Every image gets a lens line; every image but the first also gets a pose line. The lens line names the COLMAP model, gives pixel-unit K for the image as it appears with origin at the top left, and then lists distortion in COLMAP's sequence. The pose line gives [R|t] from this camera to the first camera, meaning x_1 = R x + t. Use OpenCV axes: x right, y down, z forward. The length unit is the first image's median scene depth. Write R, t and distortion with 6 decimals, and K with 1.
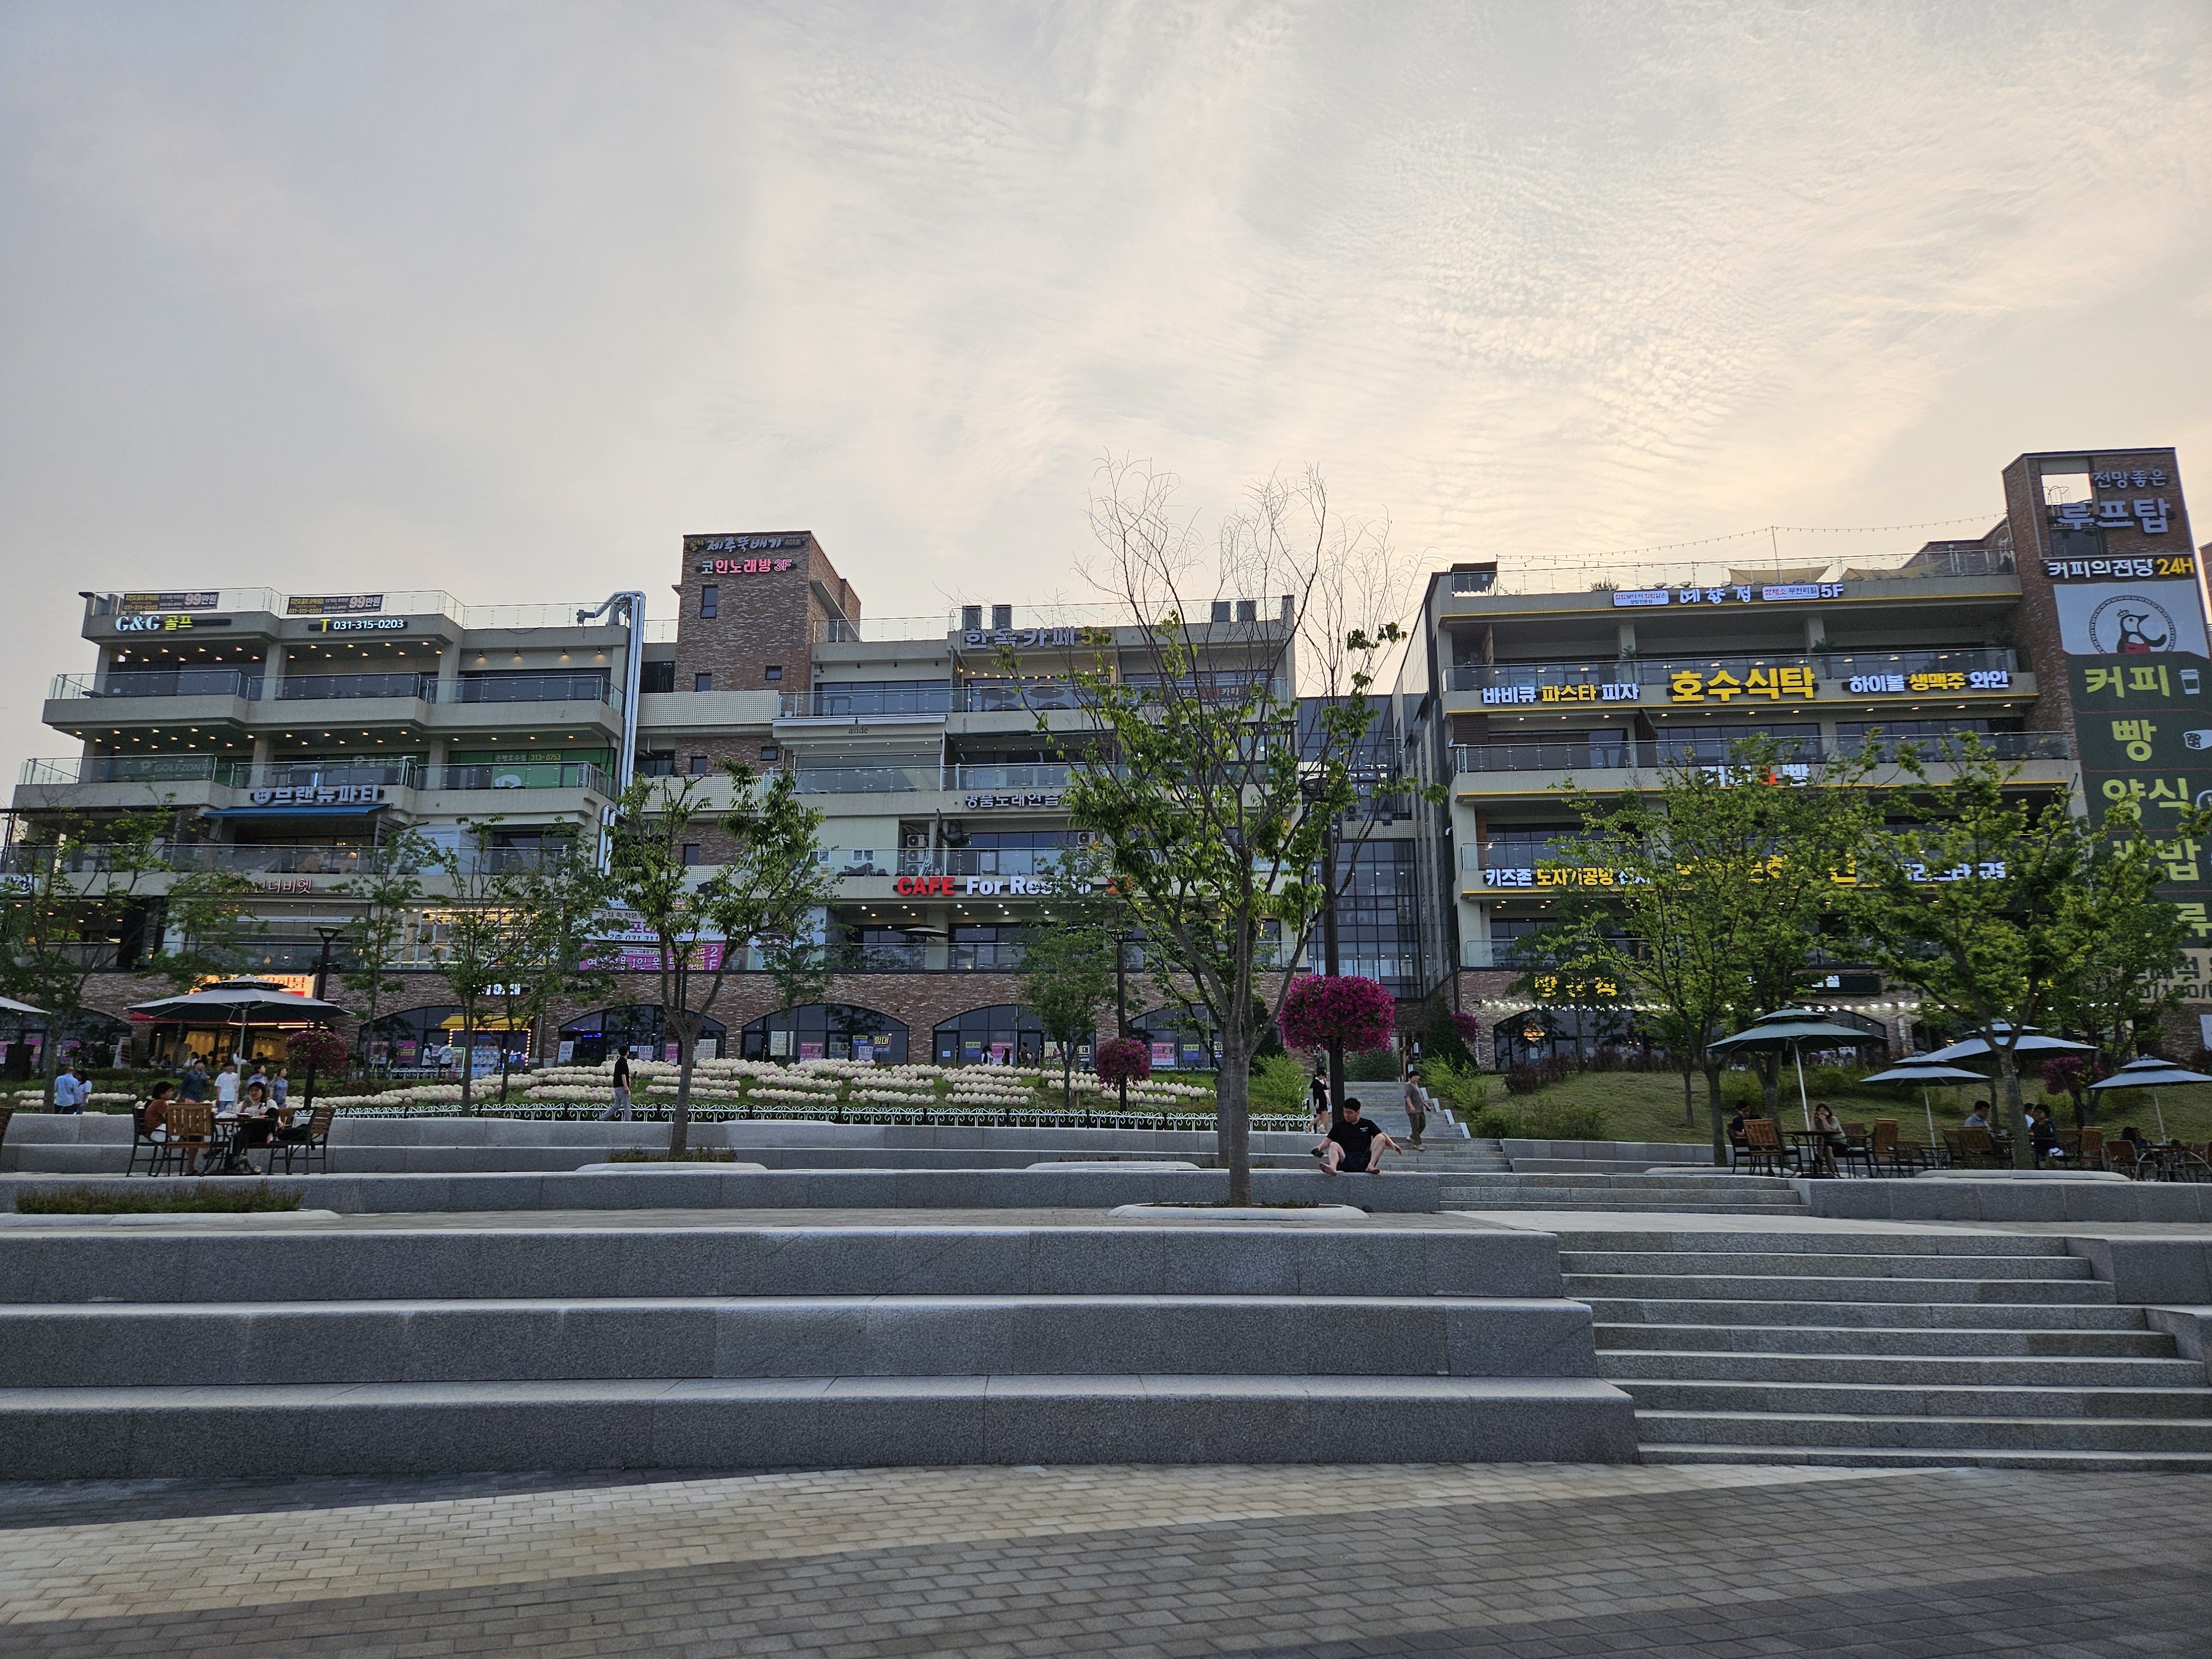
lens RADIAL K [[1521.3, 0, 1105.1], [0, 1521.3, 813.0], [0, 0, 1]] dist [0.081932, -0.067694]
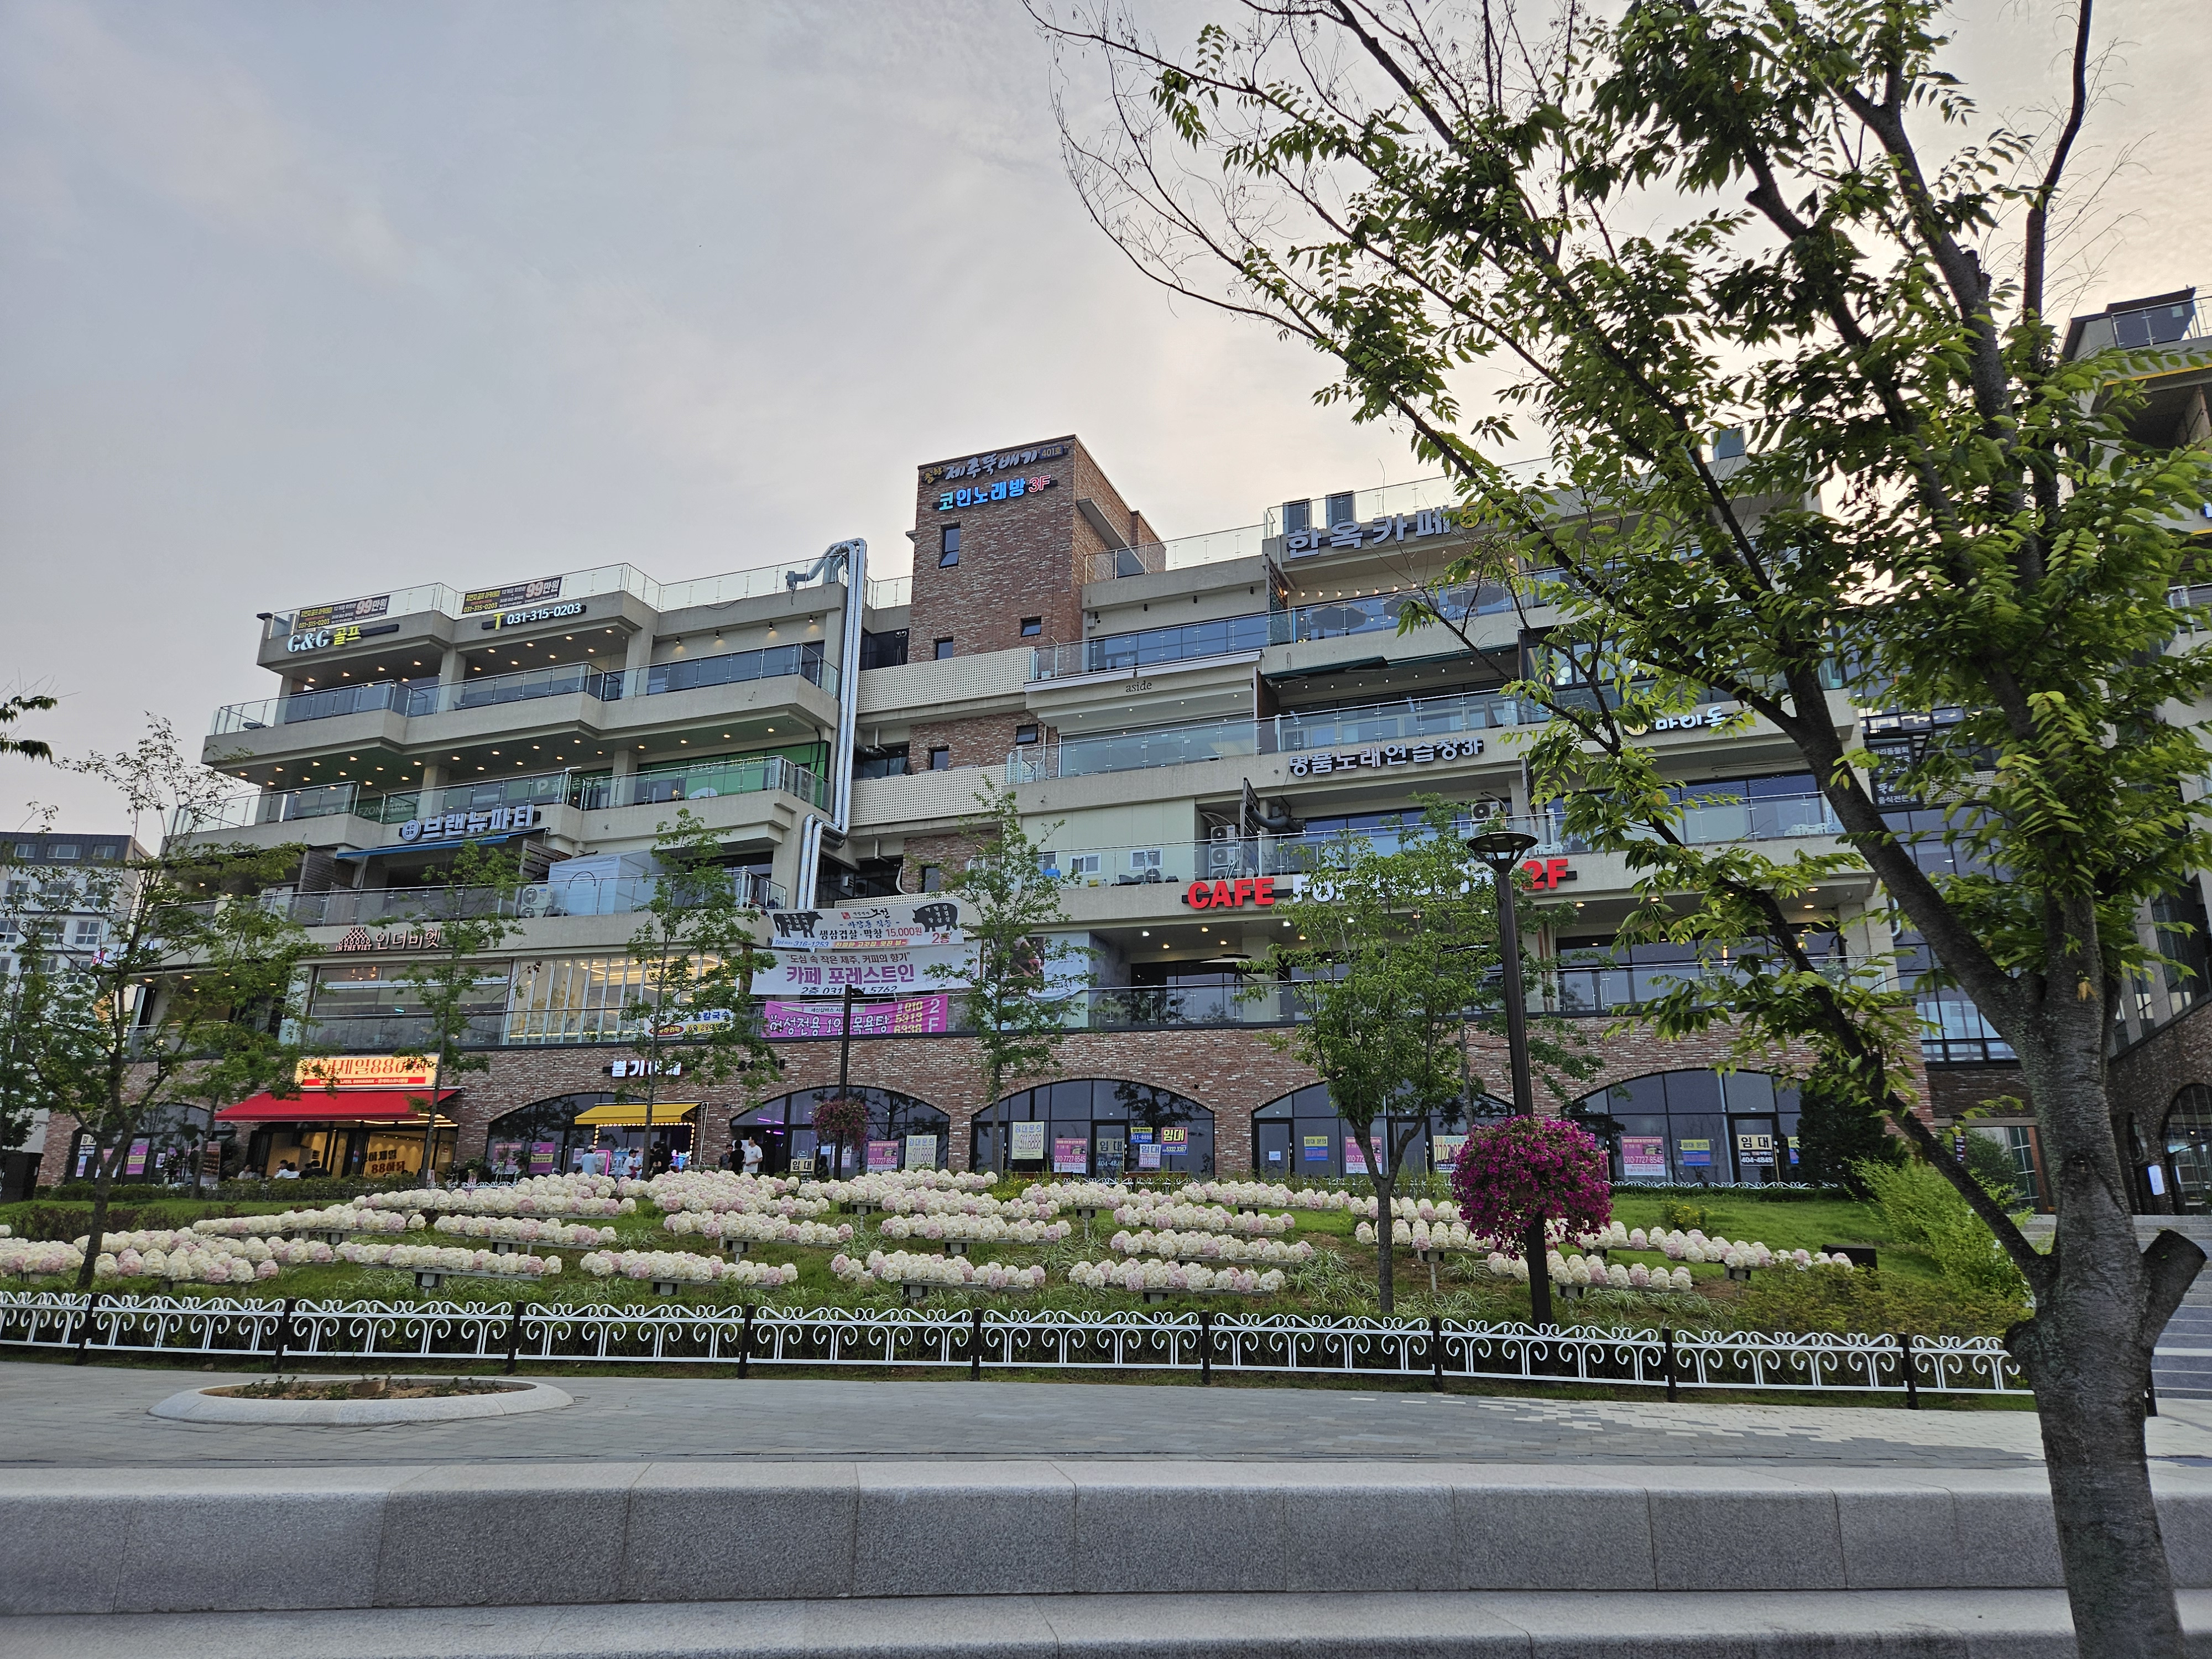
lens RADIAL K [[1521.3, 0, 1105.1], [0, 1521.3, 813.0], [0, 0, 1]] dist [0.081932, -0.067694]
pose [[0.958668, -0.070246, -0.275719, 0.011794], [0.052197, 0.996018, -0.072272, 0.056057], [0.279698, 0.054893, 0.958517, 0.350998]]
